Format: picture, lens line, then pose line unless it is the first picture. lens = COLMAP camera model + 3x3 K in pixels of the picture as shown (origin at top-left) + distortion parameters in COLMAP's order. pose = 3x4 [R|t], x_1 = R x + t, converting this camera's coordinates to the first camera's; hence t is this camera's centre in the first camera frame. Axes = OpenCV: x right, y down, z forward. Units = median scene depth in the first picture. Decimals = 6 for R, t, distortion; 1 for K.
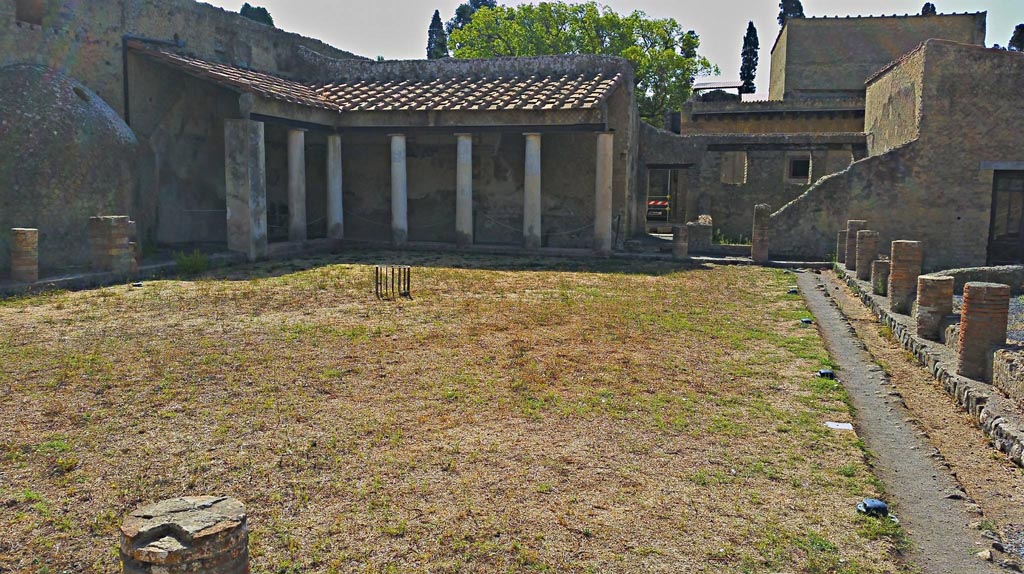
lens RADIAL K [[882.2, 0, 512.0], [0, 882.2, 287.0], [0, 0, 1]] dist [0.099927, -0.006087]
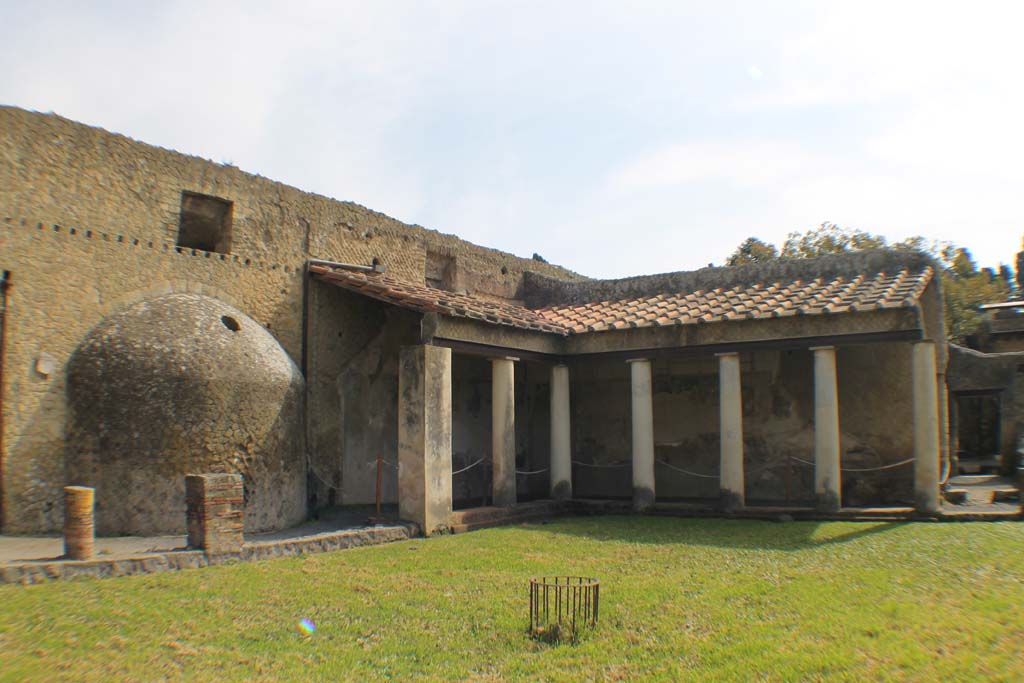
lens RADIAL K [[867.7, 0, 512.0], [0, 867.7, 341.5], [0, 0, 1]] dist [-0.294188, 0.015045]
pose [[0.945286, -0.058819, -0.320898, 0.003608], [-0.015290, 0.974545, -0.223671, -0.025648], [0.325886, 0.216339, 0.920324, 0.314017]]
